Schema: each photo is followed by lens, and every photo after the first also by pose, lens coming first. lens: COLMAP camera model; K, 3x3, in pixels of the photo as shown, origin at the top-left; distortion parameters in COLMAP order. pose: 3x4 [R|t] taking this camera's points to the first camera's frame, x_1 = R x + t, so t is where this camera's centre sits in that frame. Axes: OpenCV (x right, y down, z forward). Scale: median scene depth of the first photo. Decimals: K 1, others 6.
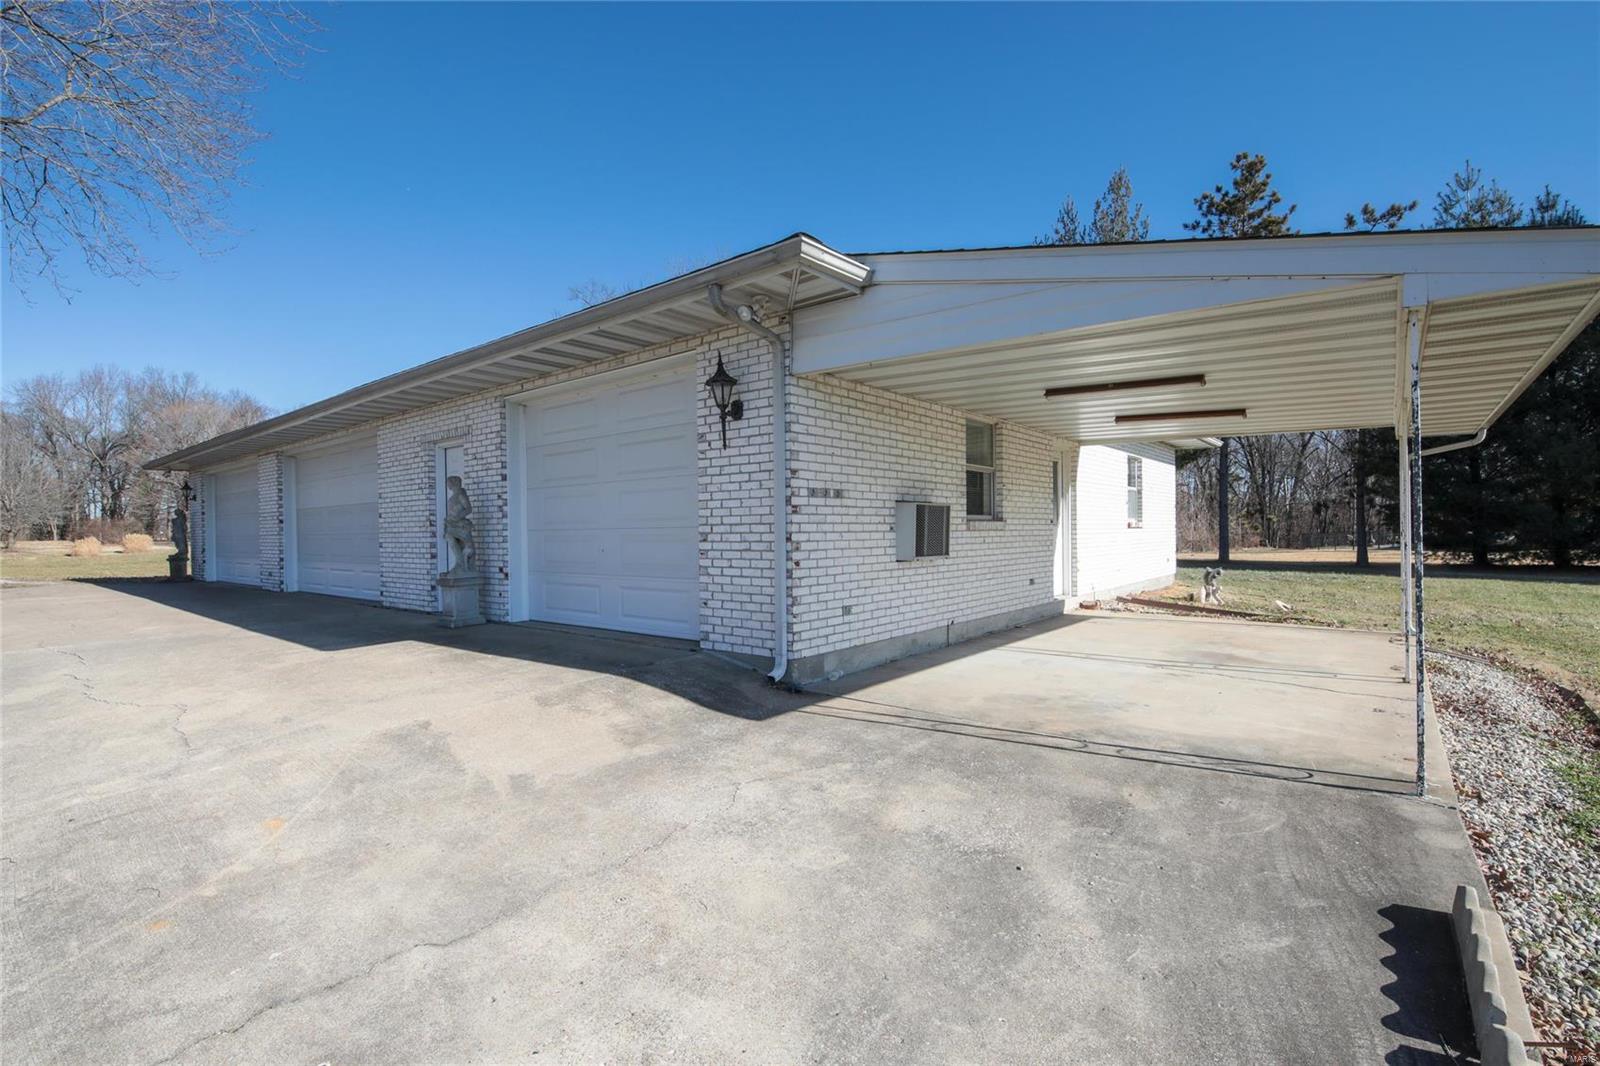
lens RADIAL K [[729.7, 0, 800.0], [0, 729.7, 533.0], [0, 0, 1]] dist [-0.001899, -0.007526]
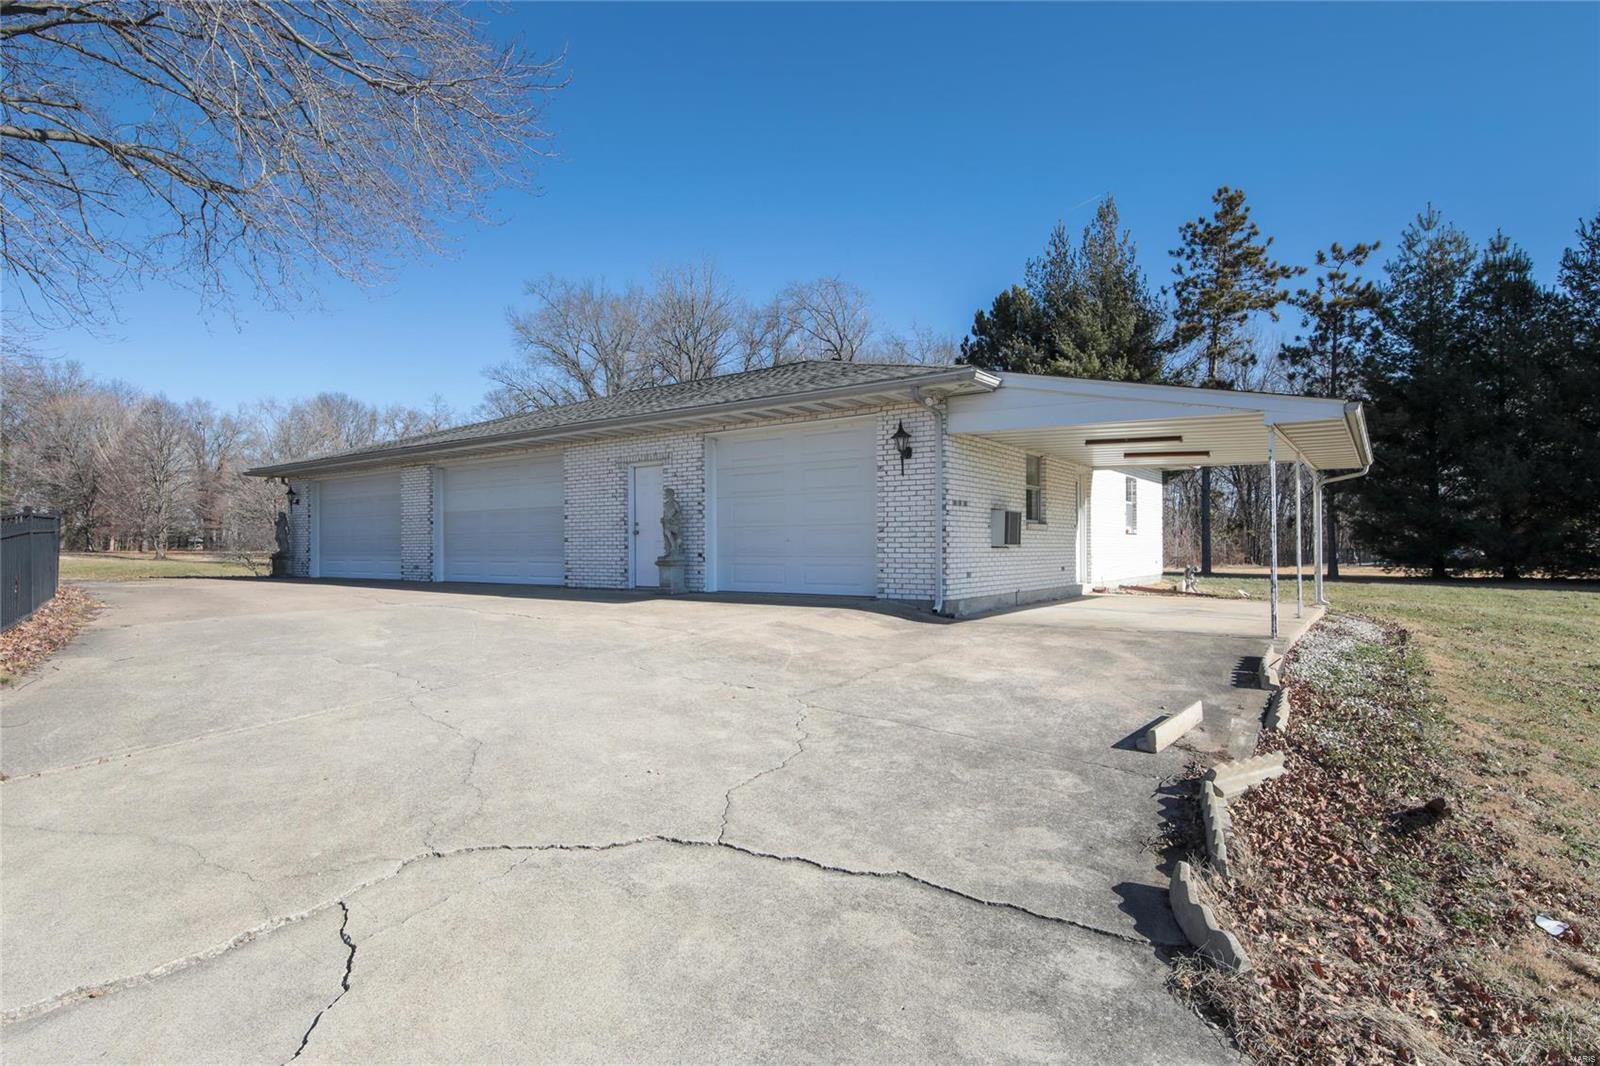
lens RADIAL K [[788.5, 0, 800.0], [0, 788.5, 533.0], [0, 0, 1]] dist [0.000597, 0.000094]
pose [[0.998832, 0.008592, 0.047557, -0.256369], [-0.007703, 0.999793, -0.018838, 0.031059], [-0.047709, 0.018450, 0.998691, -0.481402]]
